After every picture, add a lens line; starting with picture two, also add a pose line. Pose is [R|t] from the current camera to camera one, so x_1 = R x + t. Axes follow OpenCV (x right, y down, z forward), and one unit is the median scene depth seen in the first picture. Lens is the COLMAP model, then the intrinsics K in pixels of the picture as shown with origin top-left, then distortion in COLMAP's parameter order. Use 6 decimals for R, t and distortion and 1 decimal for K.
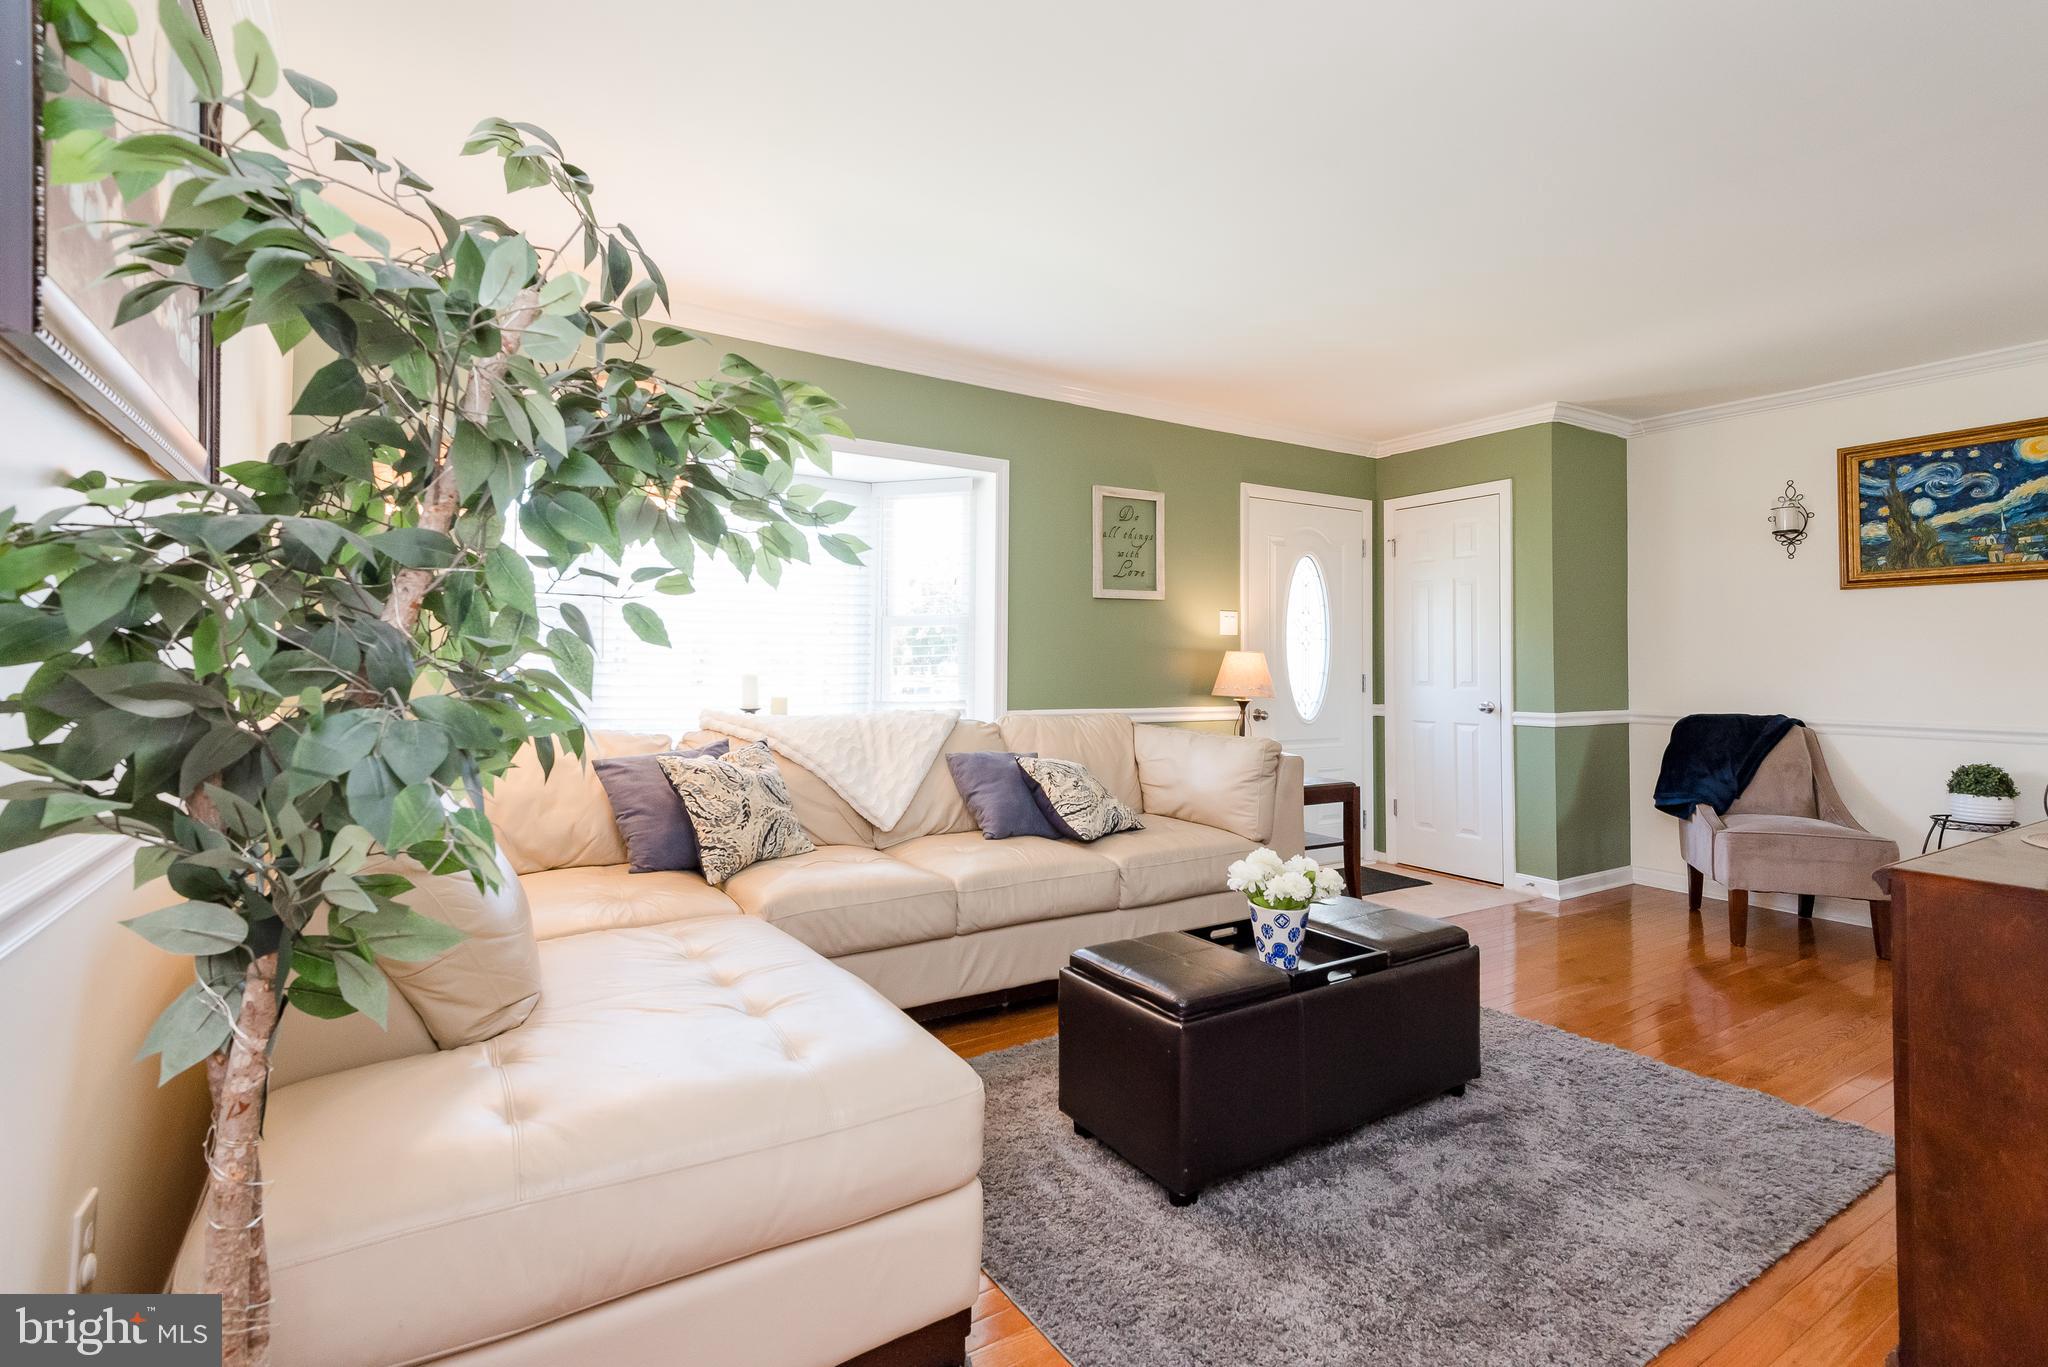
lens RADIAL K [[929.4, 0, 988.9], [0, 929.4, 647.8], [0, 0, 1]] dist [0.024682, -0.012125]
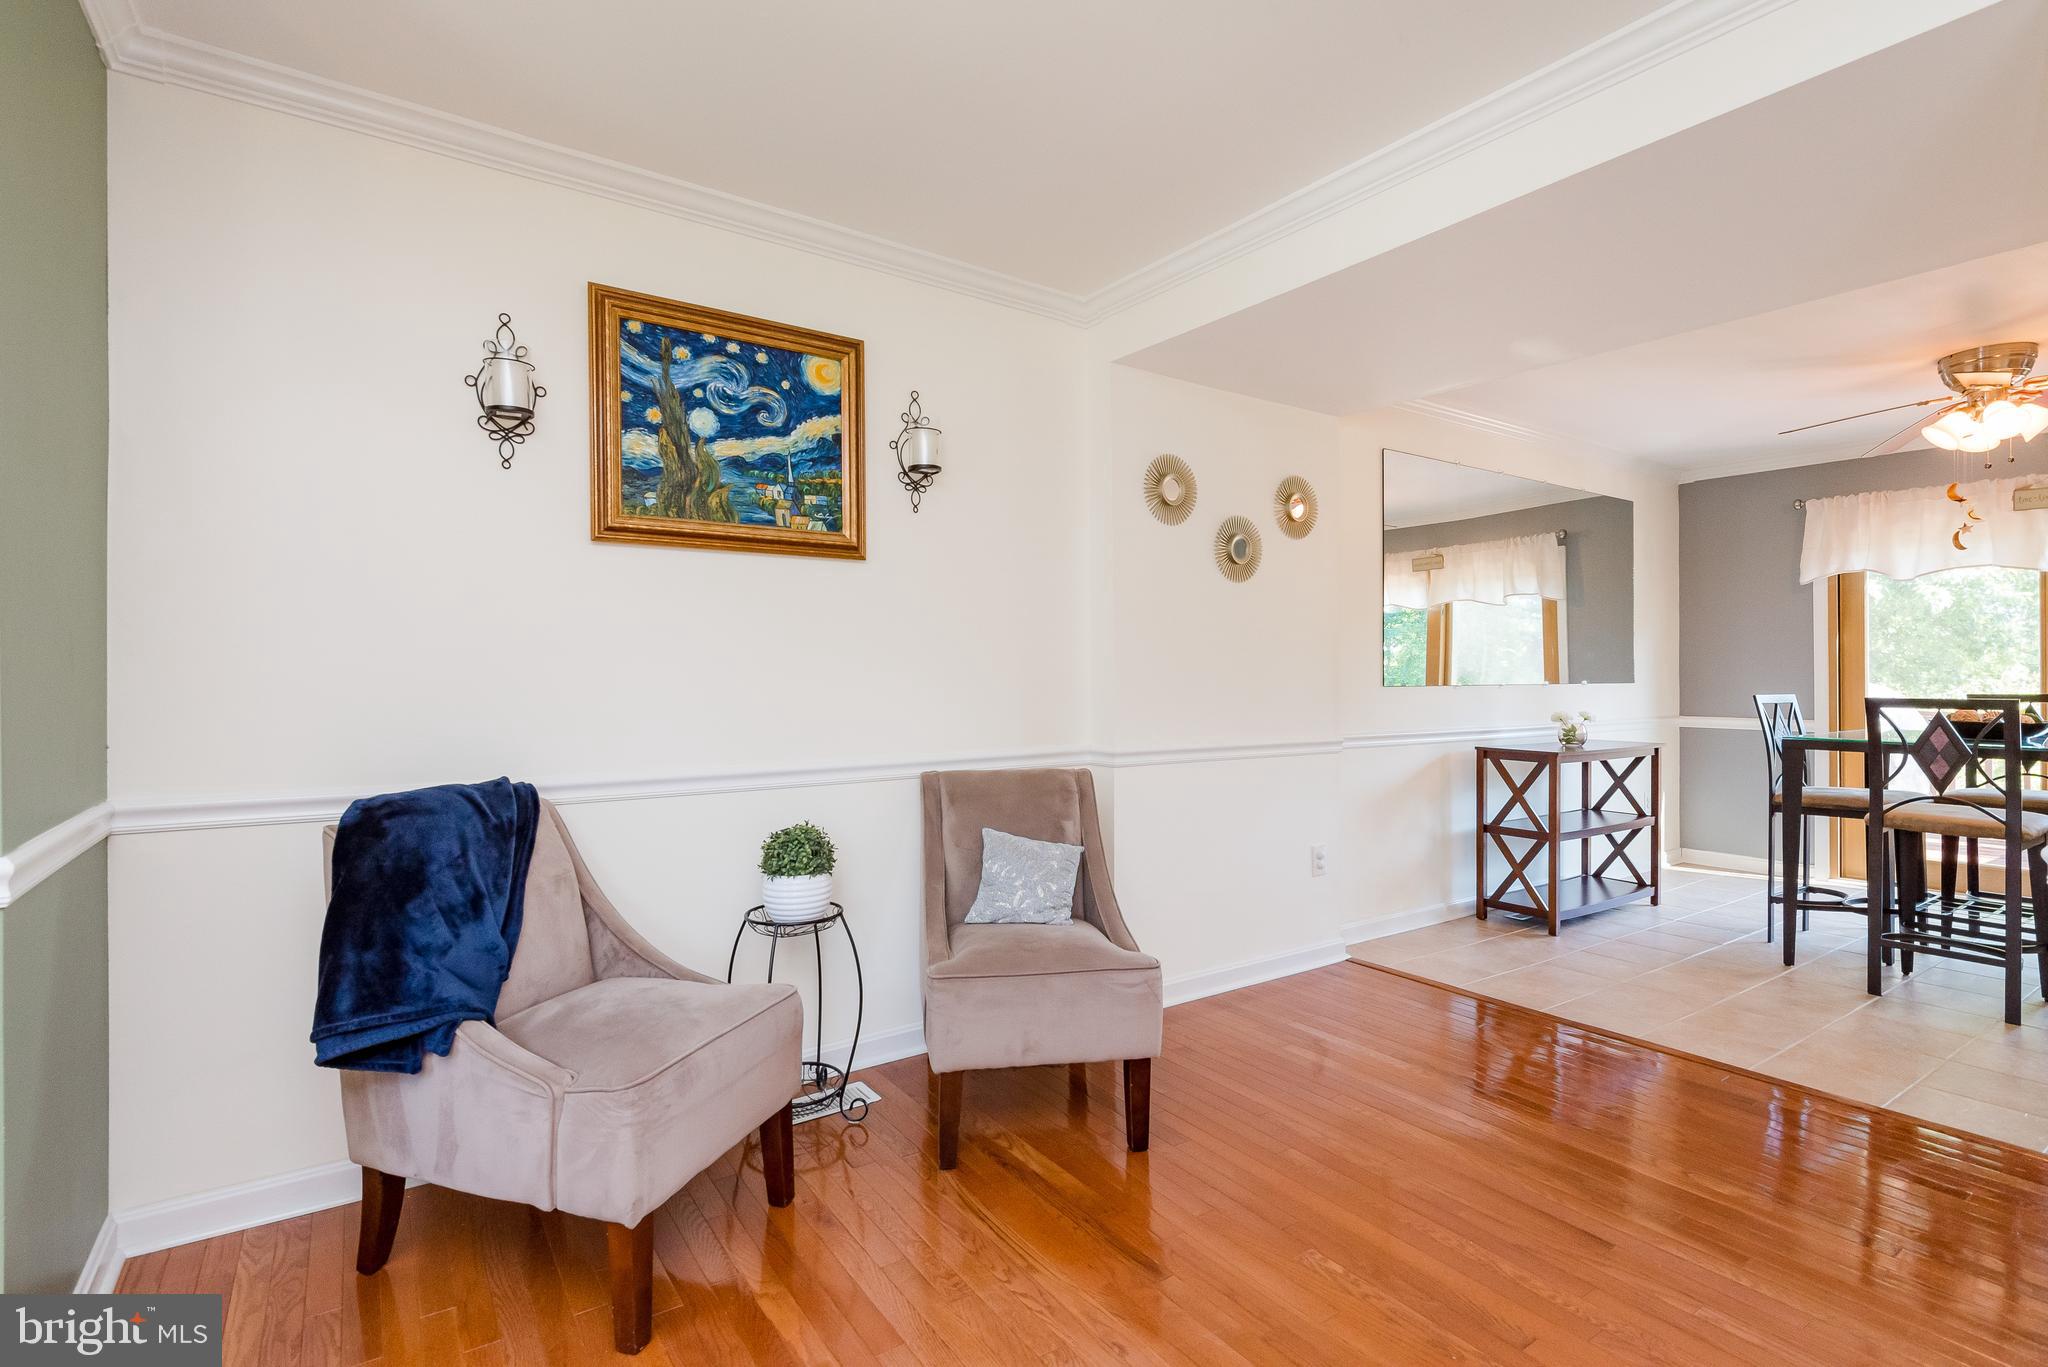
lens RADIAL K [[961.0, 0, 1043.1], [0, 961.0, 673.8], [0, 0, 1]] dist [0.001218, -0.006850]
pose [[-0.075358, -0.007878, 0.997125, 0.338229], [-0.021516, 0.999749, 0.006272, 0.007507], [-0.996924, -0.020981, -0.075509, 0.811507]]
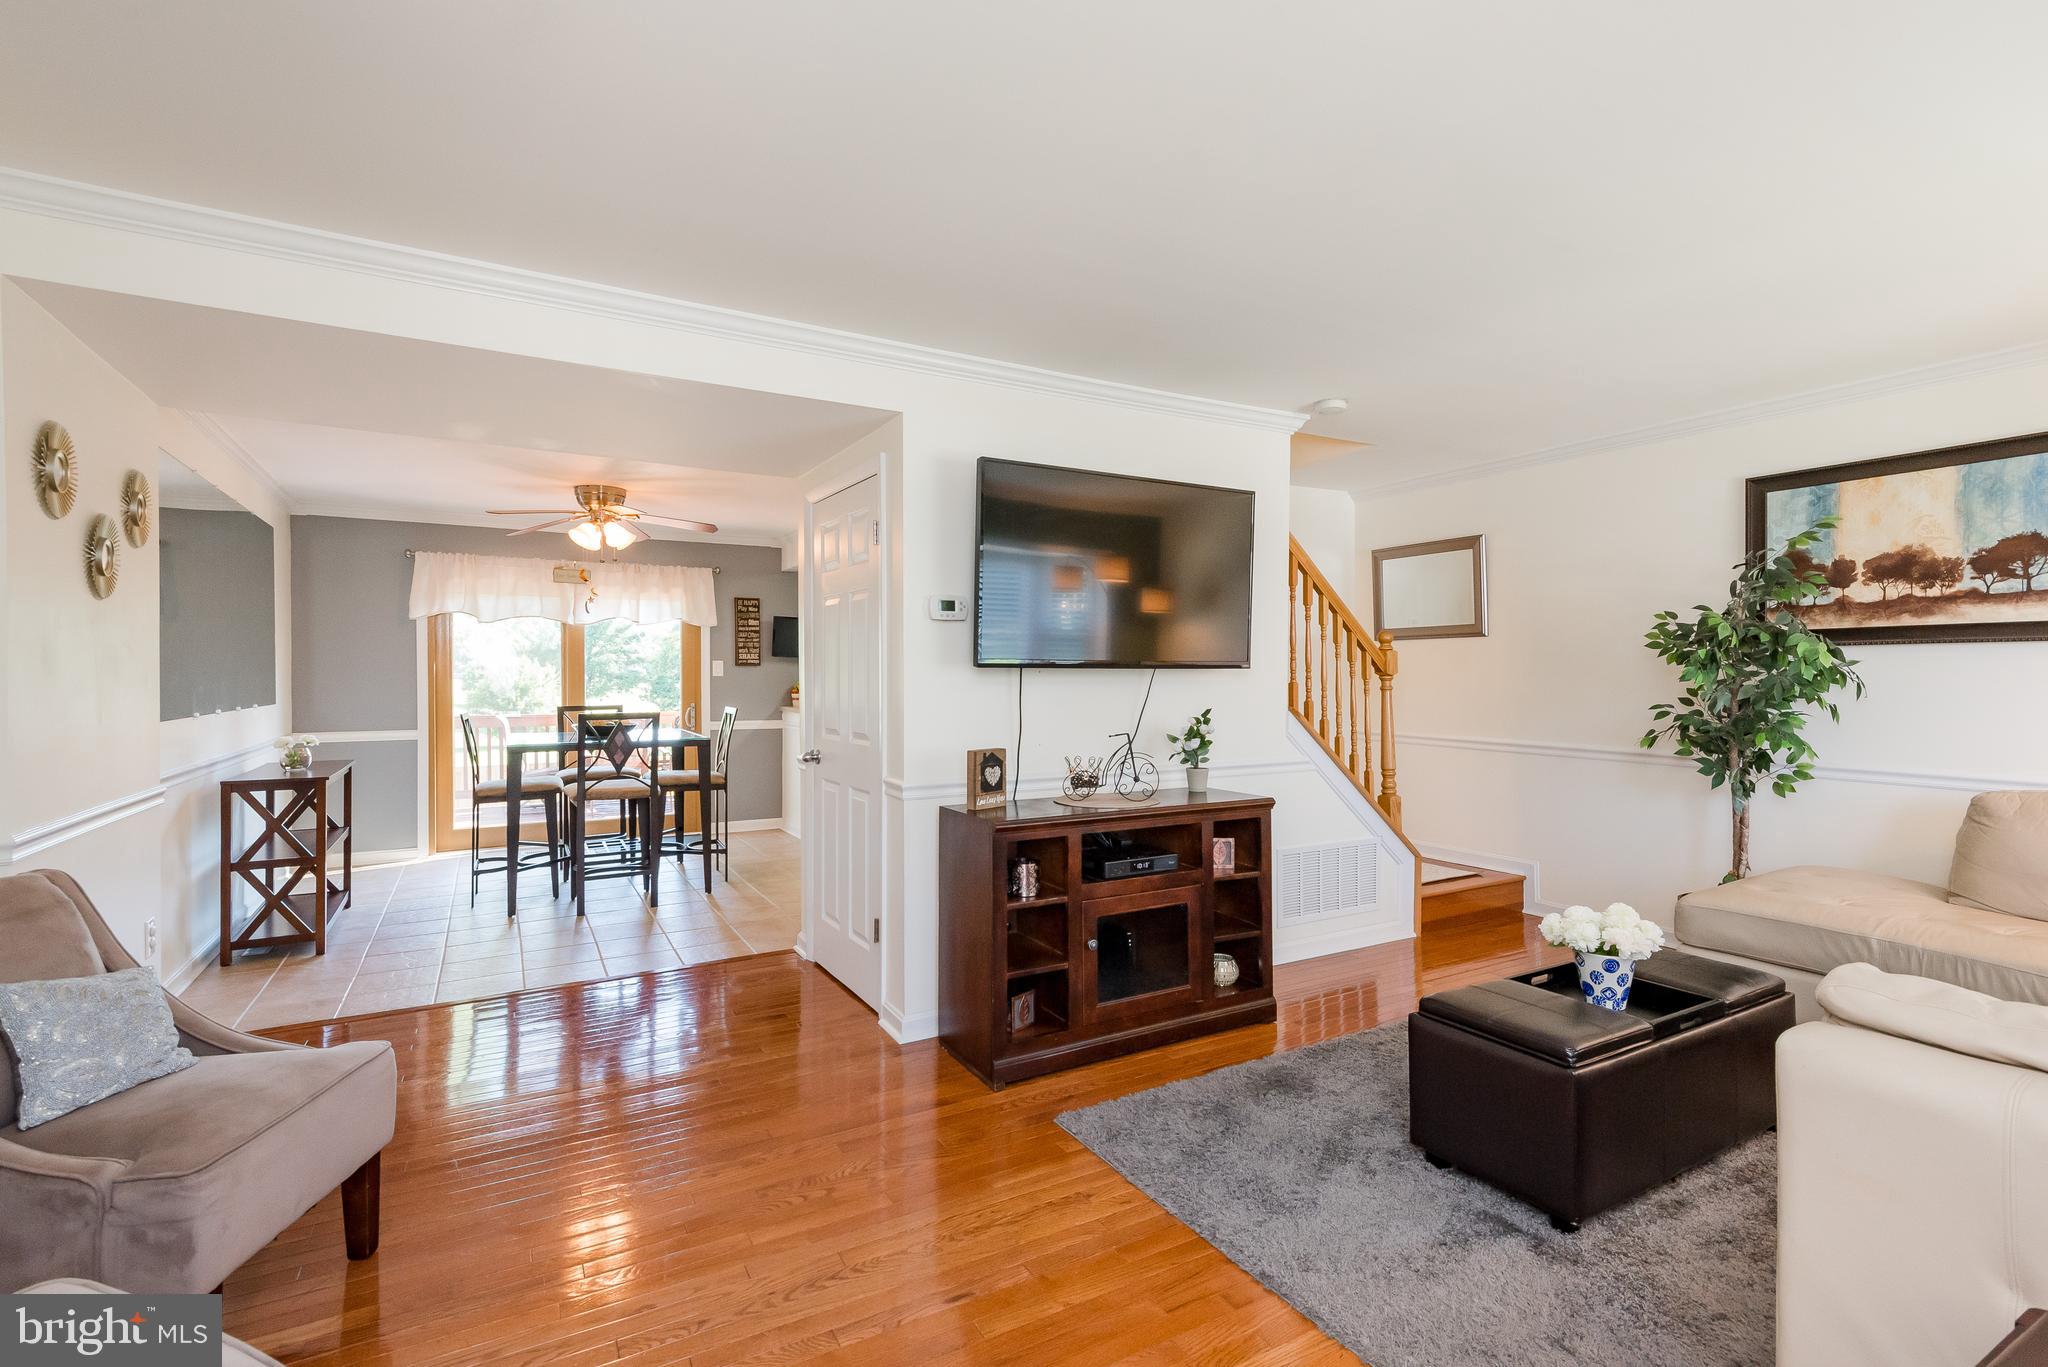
lens RADIAL K [[929.4, 0, 1013.9], [0, 929.4, 690.4], [0, 0, 1]] dist [0.024682, -0.012125]
pose [[-0.999823, -0.005900, 0.017878, 0.530683], [-0.005952, 0.999978, -0.002875, -0.010435], [-0.017861, -0.002981, -0.999836, 1.198105]]
